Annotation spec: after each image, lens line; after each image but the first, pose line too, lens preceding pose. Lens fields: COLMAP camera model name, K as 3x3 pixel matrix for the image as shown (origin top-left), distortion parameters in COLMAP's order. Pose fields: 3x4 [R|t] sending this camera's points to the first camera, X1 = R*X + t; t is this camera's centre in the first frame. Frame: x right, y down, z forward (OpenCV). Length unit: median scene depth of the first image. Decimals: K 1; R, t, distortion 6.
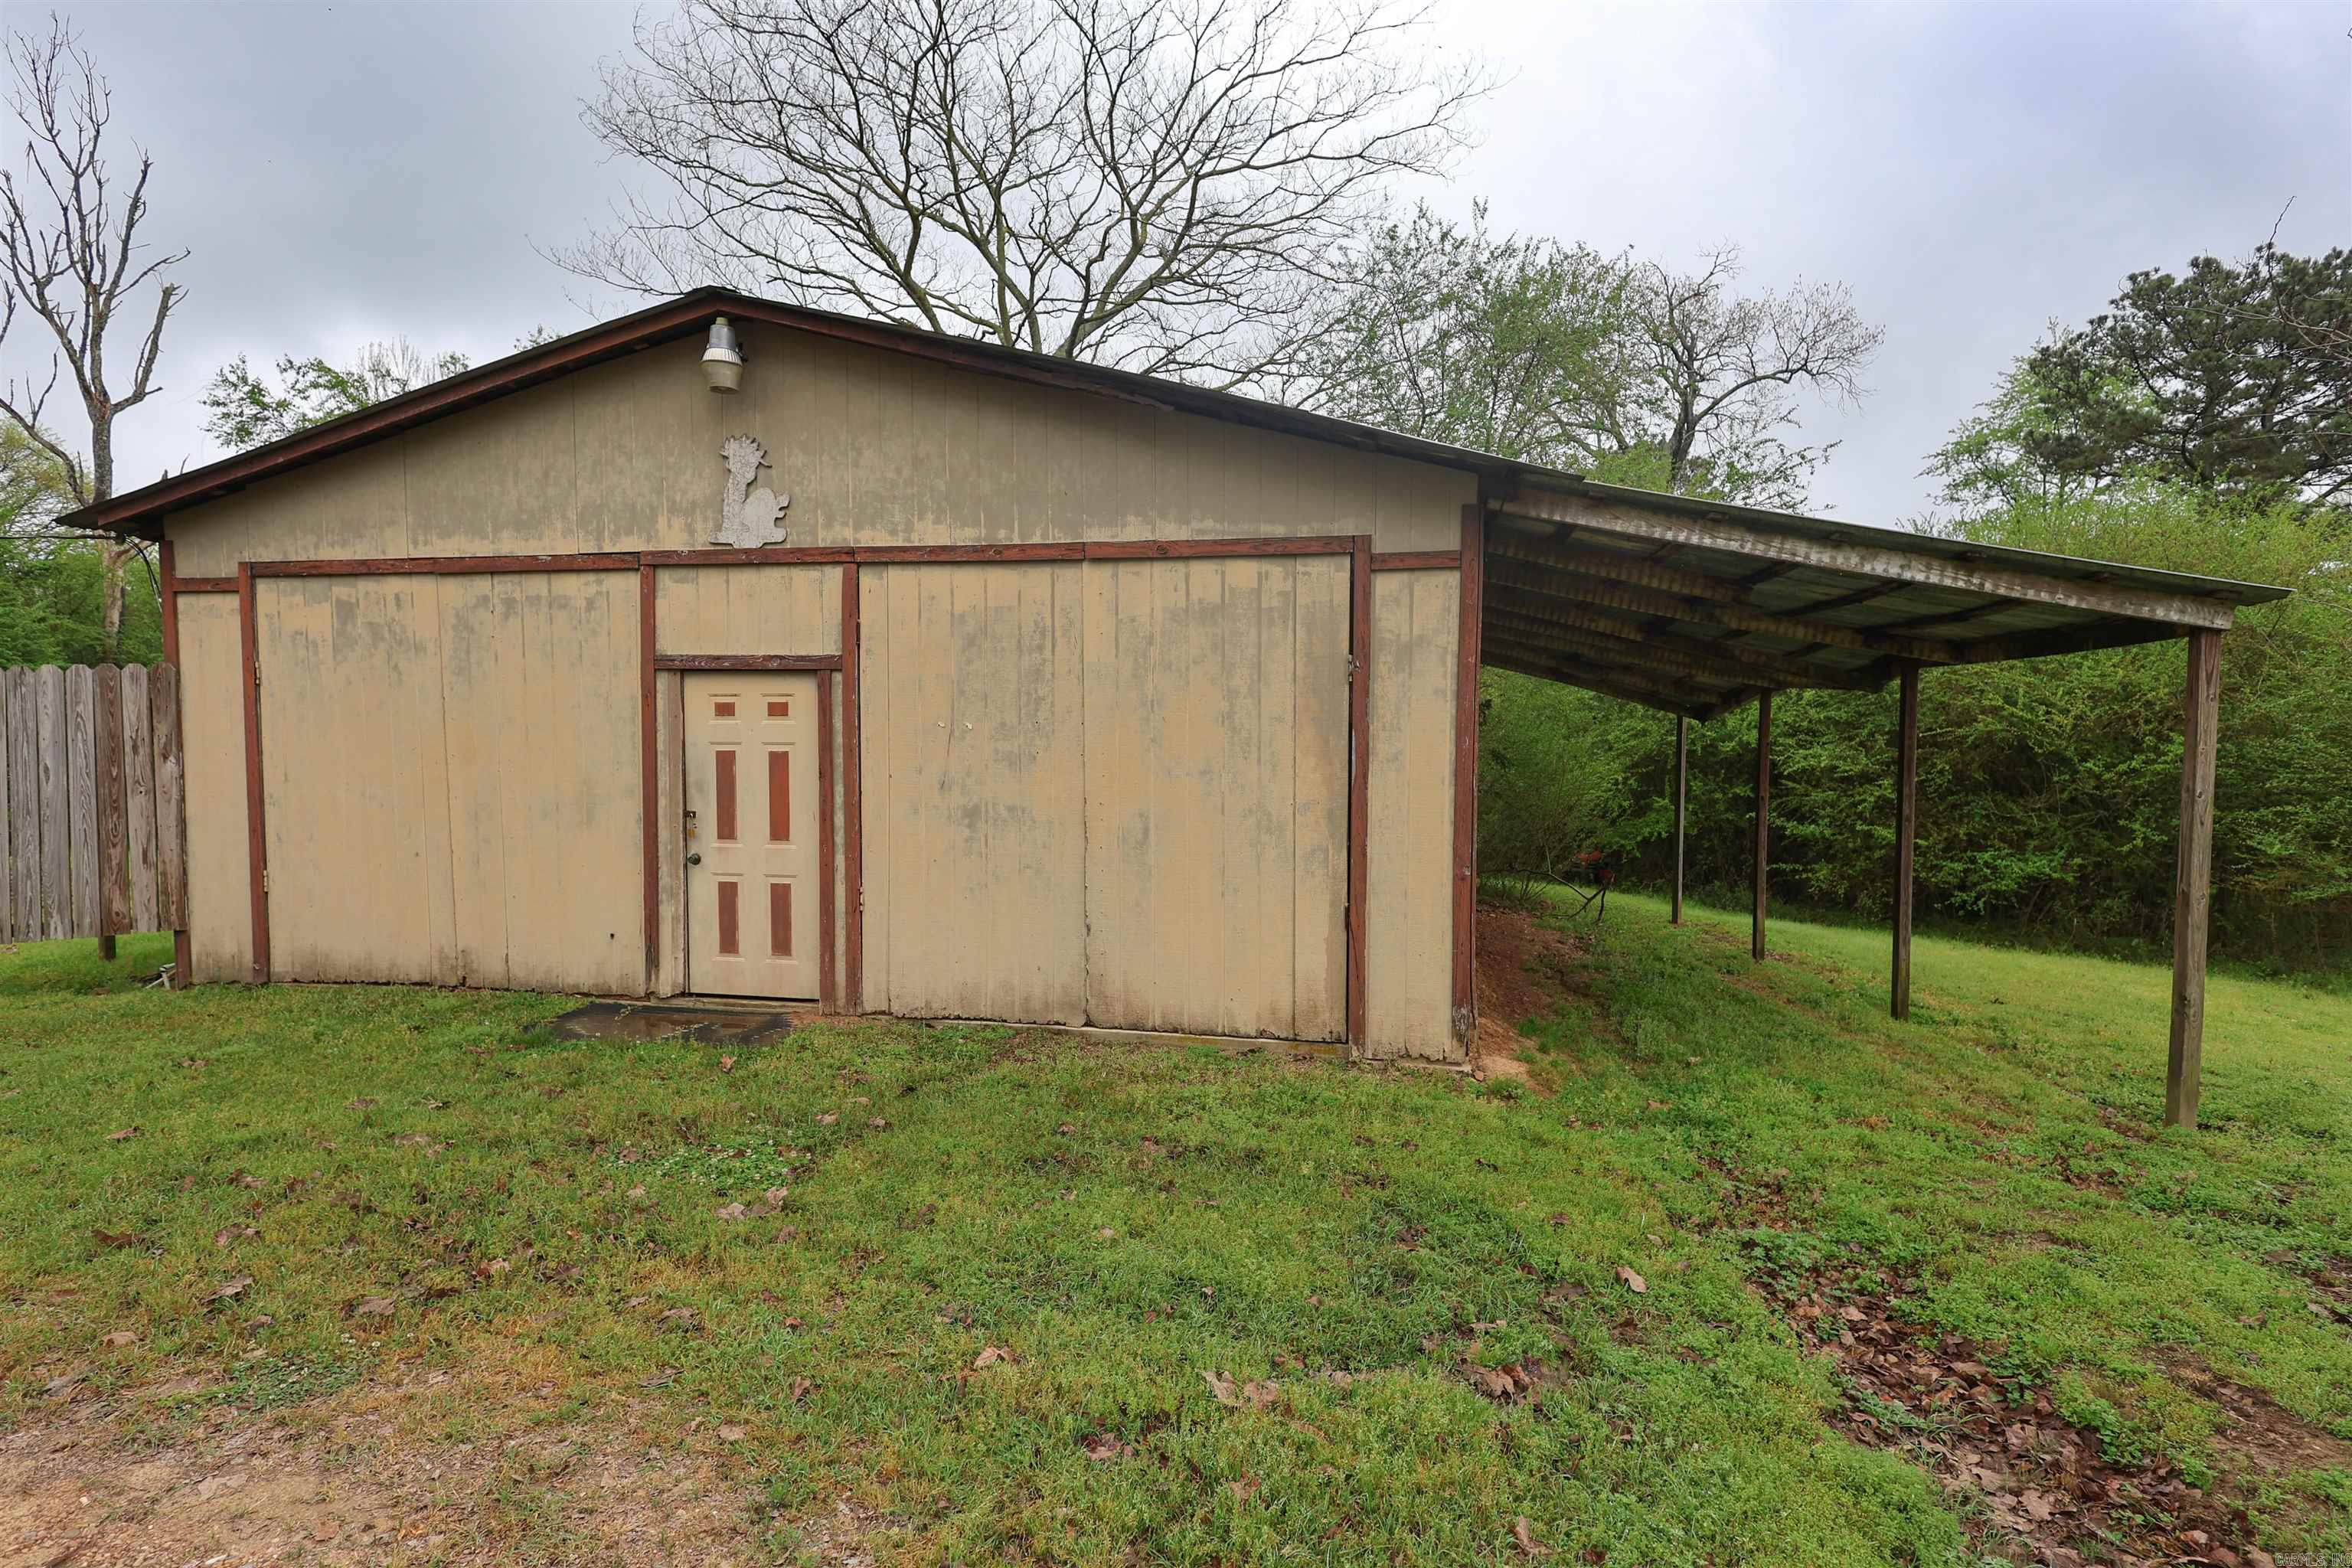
lens RADIAL K [[1092.4, 0, 1169.0], [0, 1092.4, 792.1], [0, 0, 1]] dist [-0.000752, -0.000174]
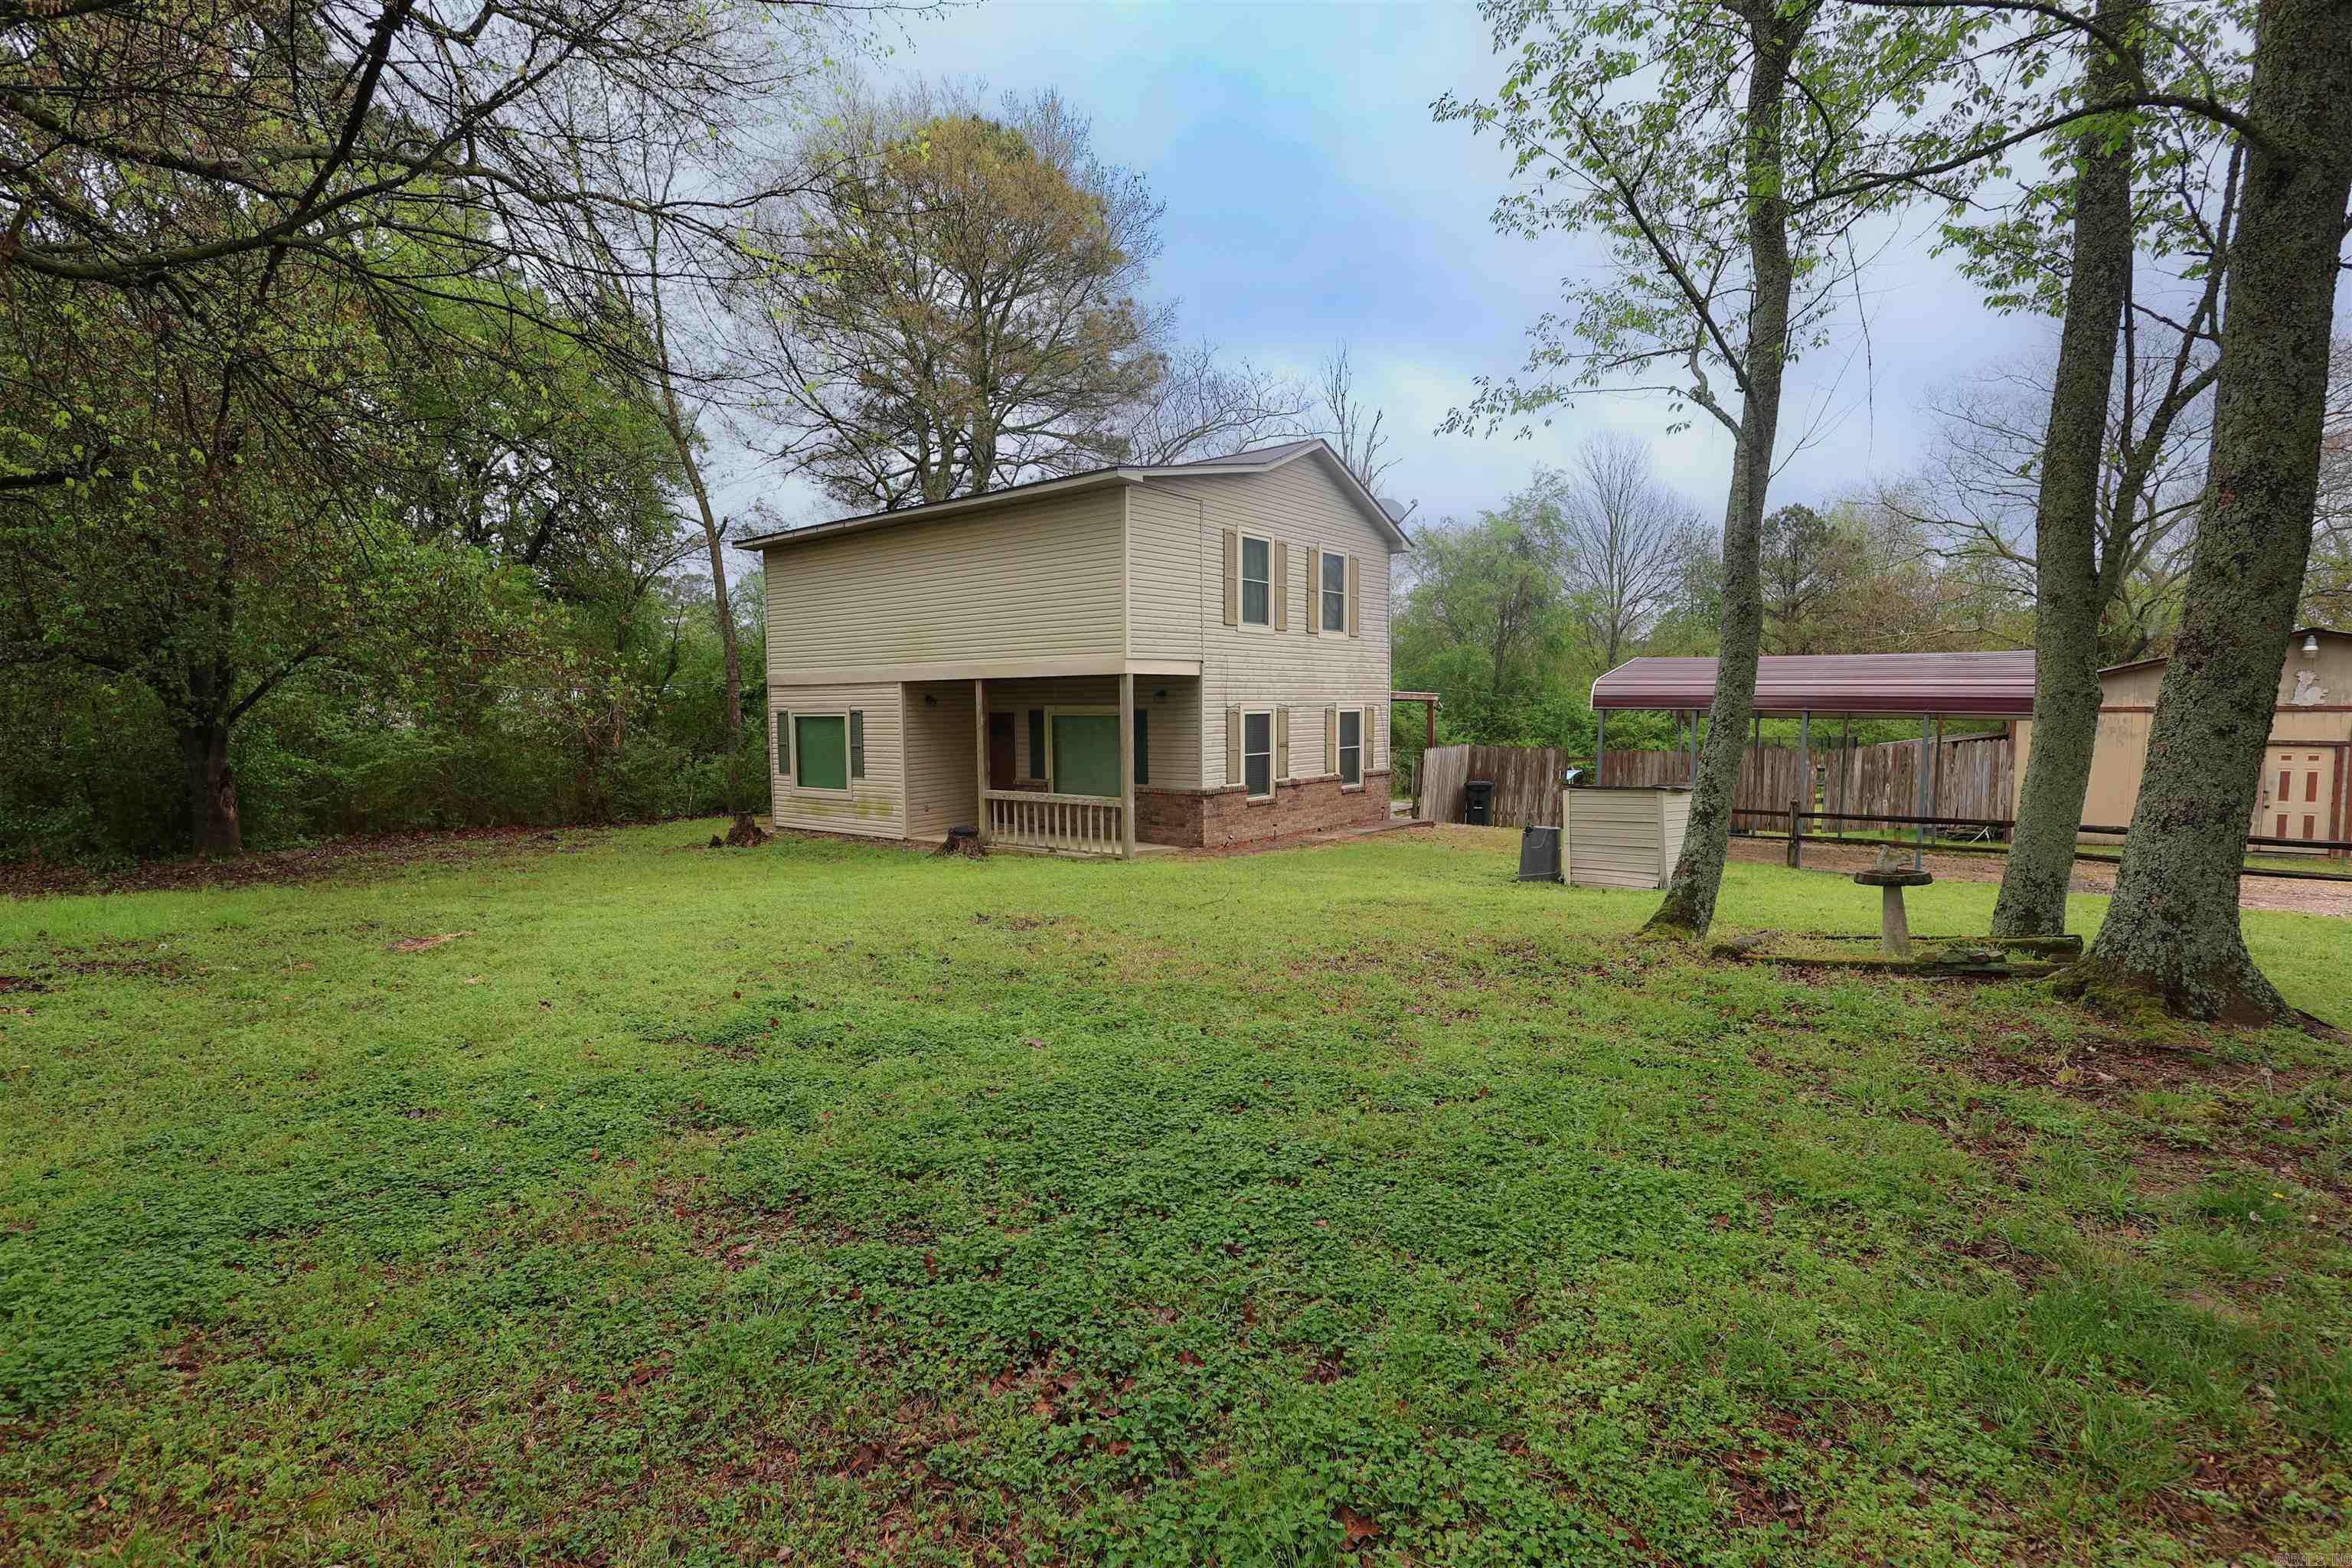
lens RADIAL K [[1091.5, 0, 1180.0], [0, 1091.5, 788.6], [0, 0, 1]] dist [0.009066, -0.000071]
pose [[0.907215, 0.020315, -0.420176, -1.775524], [-0.007844, 0.999476, 0.031388, -0.057694], [0.420593, -0.025180, 0.906900, -2.862265]]
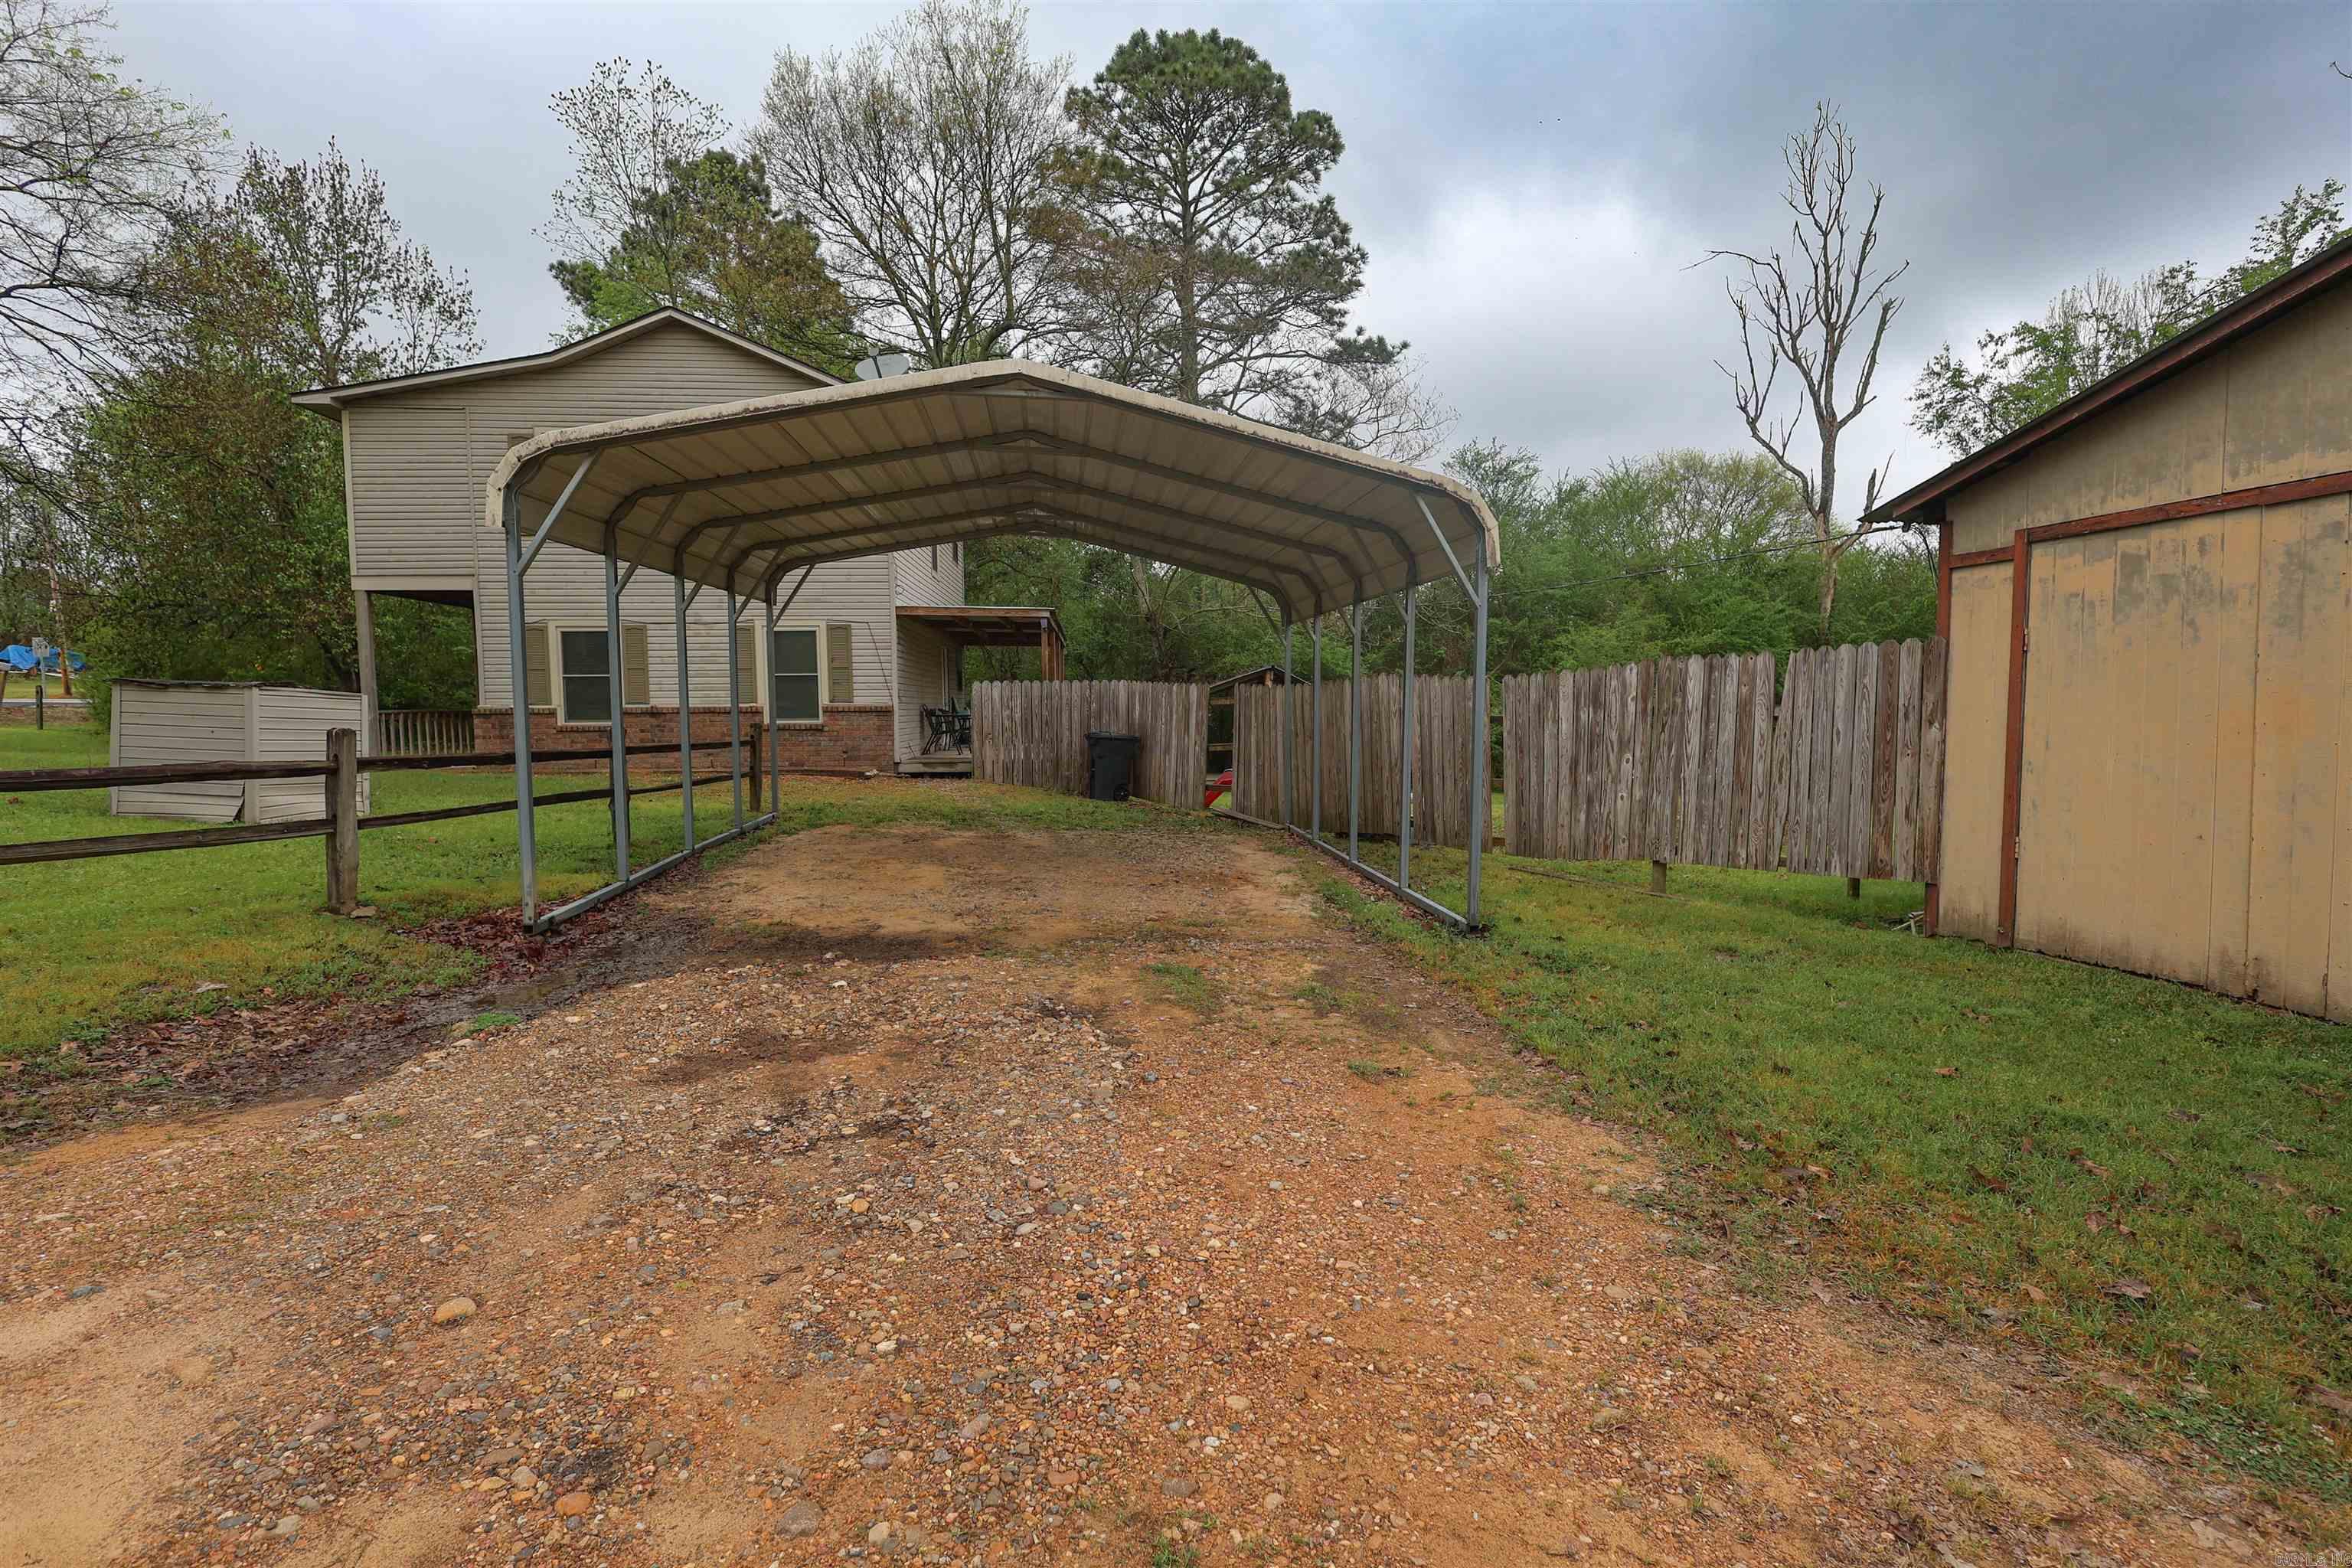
lens RADIAL K [[1092.4, 0, 1185.0], [0, 1092.4, 788.2], [0, 0, 1]] dist [-0.000752, -0.000174]
pose [[0.290330, 0.063933, -0.954788, -0.095246], [-0.038577, 0.997737, 0.055079, 0.001431], [0.956149, 0.020842, 0.292139, -0.026587]]
